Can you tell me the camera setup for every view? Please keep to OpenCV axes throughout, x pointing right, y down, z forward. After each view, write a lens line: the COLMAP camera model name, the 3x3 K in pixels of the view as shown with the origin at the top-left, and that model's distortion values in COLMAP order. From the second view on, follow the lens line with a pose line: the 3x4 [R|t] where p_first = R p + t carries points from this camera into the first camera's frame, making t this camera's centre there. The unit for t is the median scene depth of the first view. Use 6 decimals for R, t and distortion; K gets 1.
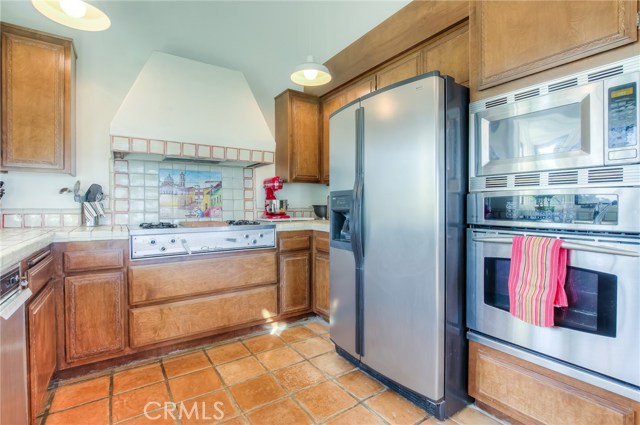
lens RADIAL K [[305.5, 0, 324.7], [0, 305.5, 209.4], [0, 0, 1]] dist [-0.003137, 0.000556]
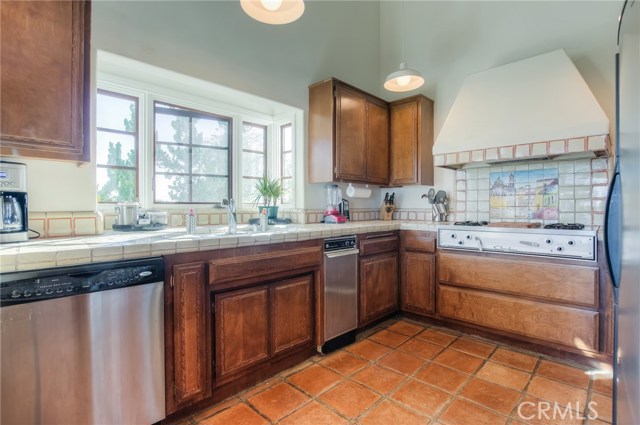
lens RADIAL K [[305.5, 0, 325.5], [0, 305.5, 210.6], [0, 0, 1]] dist [-0.003137, 0.000556]
pose [[0.226972, 0.011796, -0.973830, 0.471243], [-0.012389, 0.999881, 0.009224, 0.000218], [0.973822, 0.009972, 0.227091, 0.197297]]
